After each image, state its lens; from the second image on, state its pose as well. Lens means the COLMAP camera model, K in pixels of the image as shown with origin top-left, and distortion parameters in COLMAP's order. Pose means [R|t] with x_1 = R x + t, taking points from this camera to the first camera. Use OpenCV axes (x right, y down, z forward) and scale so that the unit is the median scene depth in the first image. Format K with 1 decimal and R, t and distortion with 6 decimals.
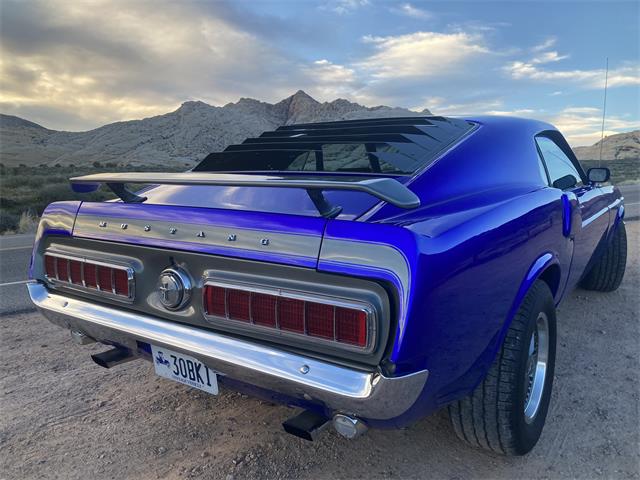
lens RADIAL K [[518.7, 0, 320.0], [0, 518.7, 240.0], [0, 0, 1]] dist [-0.007801, -0.002640]
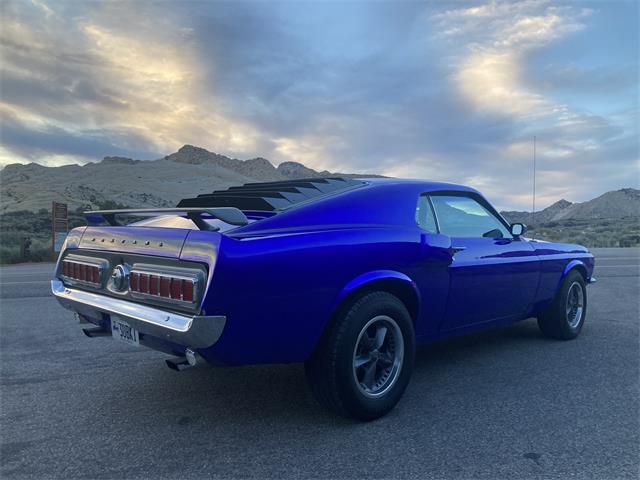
lens RADIAL K [[550.0, 0, 320.0], [0, 550.0, 240.0], [0, 0, 1]] dist [0.043983, -0.007575]
pose [[0.978960, 0.029742, -0.201873, 0.637600], [-0.054924, 0.991215, -0.120313, 0.144228], [0.196521, 0.128869, 0.971994, -0.536081]]
